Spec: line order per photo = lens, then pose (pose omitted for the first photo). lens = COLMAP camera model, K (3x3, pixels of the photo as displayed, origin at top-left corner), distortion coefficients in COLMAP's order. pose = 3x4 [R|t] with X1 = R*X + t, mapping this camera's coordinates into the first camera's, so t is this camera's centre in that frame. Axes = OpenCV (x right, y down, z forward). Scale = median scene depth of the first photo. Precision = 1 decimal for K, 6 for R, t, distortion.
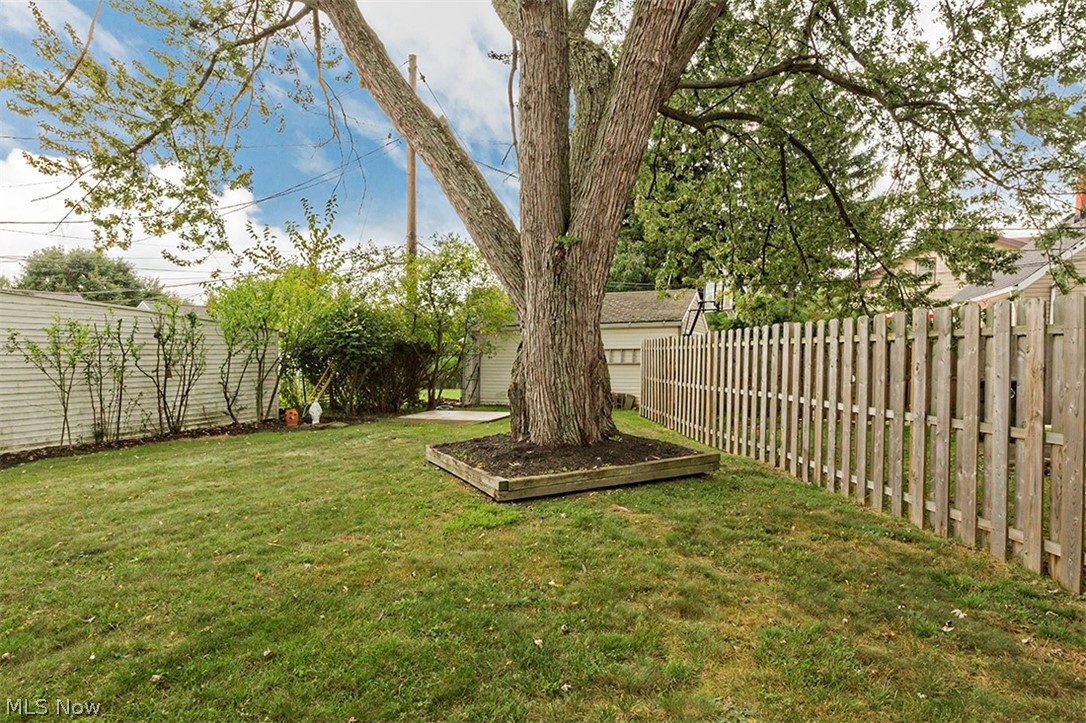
lens RADIAL K [[607.9, 0, 548.7], [0, 607.9, 355.8], [0, 0, 1]] dist [0.000196, 0.002312]
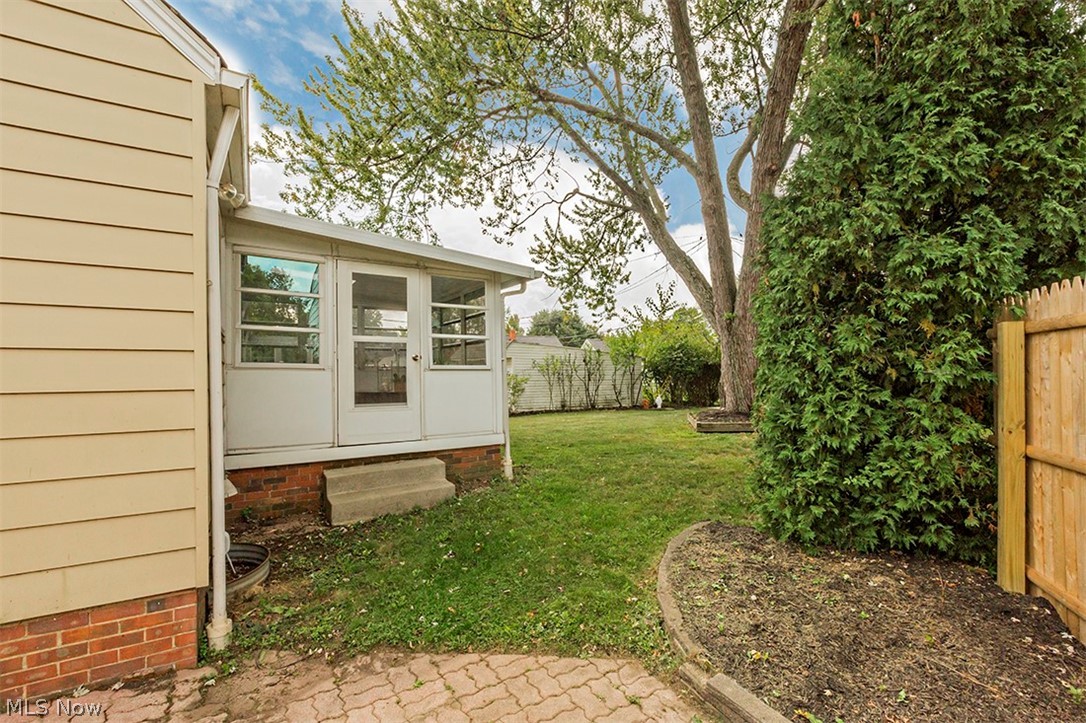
lens RADIAL K [[476.4, 0, 541.9], [0, 476.4, 364.8], [0, 0, 1]] dist [-0.001428, -0.000538]
pose [[0.773491, -0.010040, -0.633728, 0.261528], [-0.001580, 0.999841, -0.017768, 0.008662], [0.633806, 0.014744, 0.773352, -0.340316]]
